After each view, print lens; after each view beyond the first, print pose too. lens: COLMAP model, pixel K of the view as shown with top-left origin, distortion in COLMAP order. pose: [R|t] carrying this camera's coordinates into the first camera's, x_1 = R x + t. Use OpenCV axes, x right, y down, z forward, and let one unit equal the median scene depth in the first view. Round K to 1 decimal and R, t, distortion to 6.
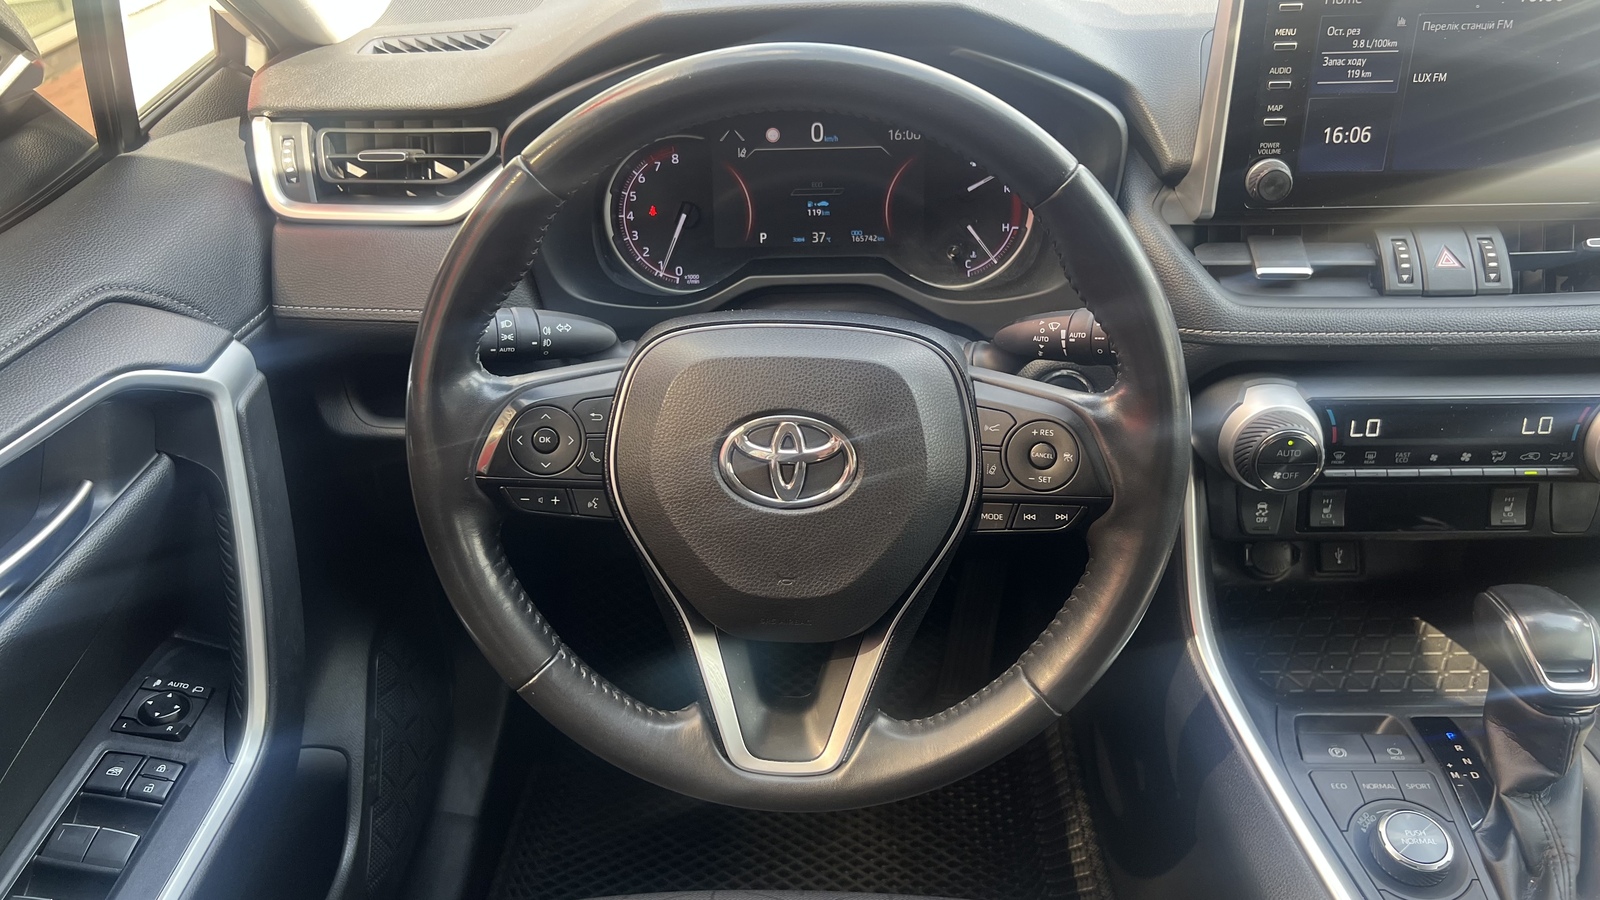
lens RADIAL K [[1196.4, 0, 786.4], [0, 1196.4, 455.0], [0, 0, 1]] dist [0.053850, -0.063509]
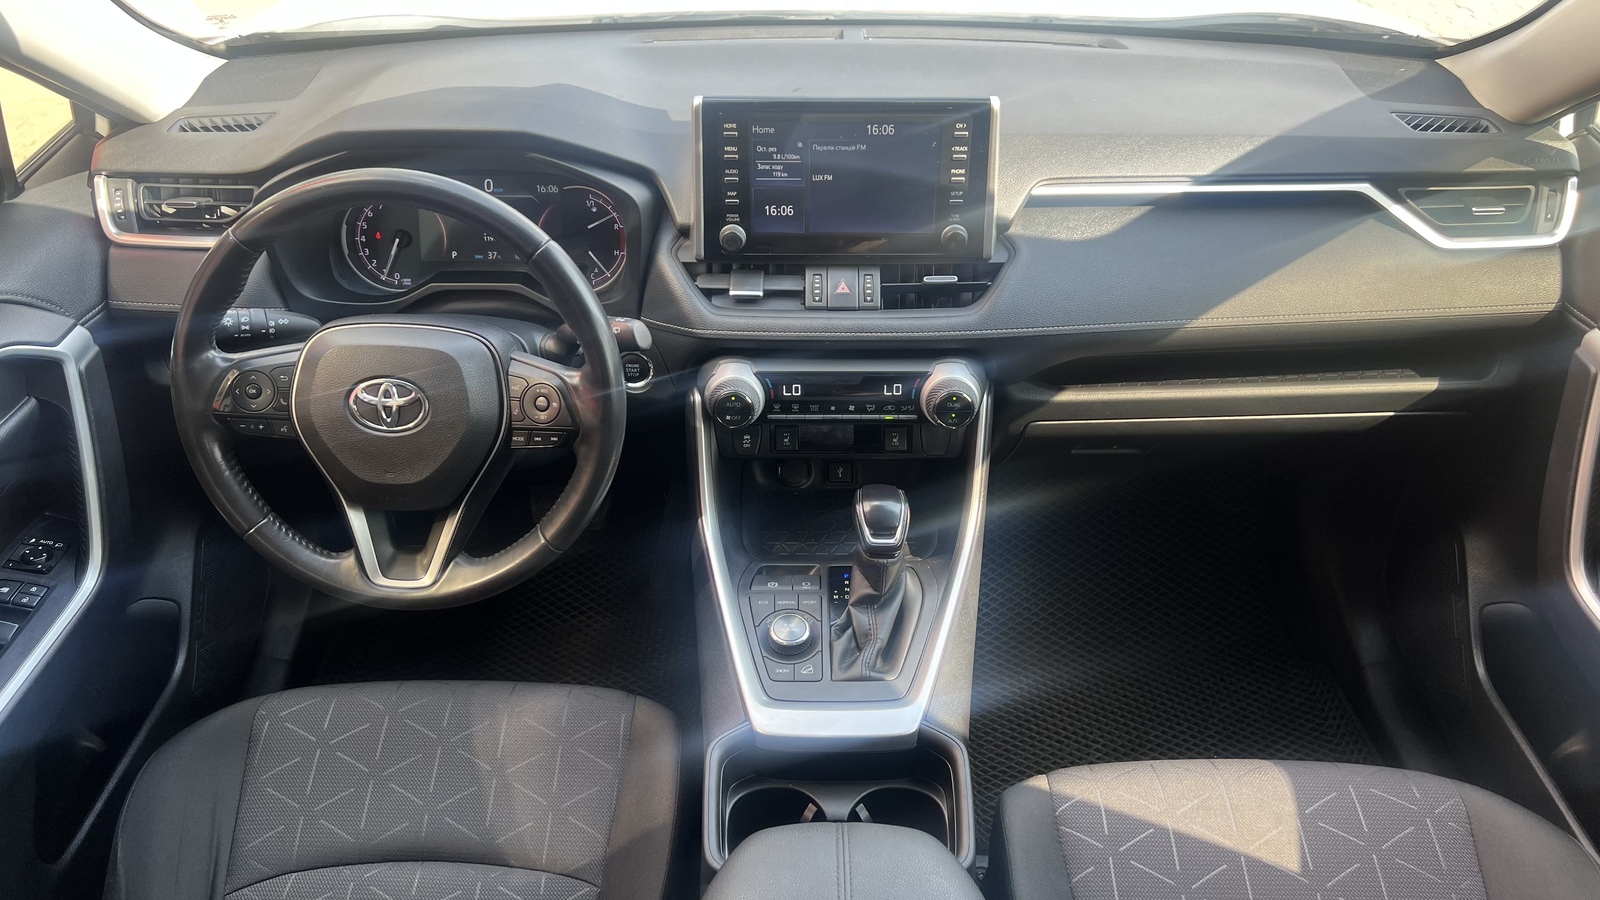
lens RADIAL K [[1191.2, 0, 789.3], [0, 1191.2, 454.6], [0, 0, 1]] dist [0.054710, -0.060808]
pose [[0.999141, 0.009869, 0.040248, 0.421008], [-0.011649, 0.998953, 0.044251, -0.006213], [-0.039769, -0.044682, 0.998209, -0.635721]]
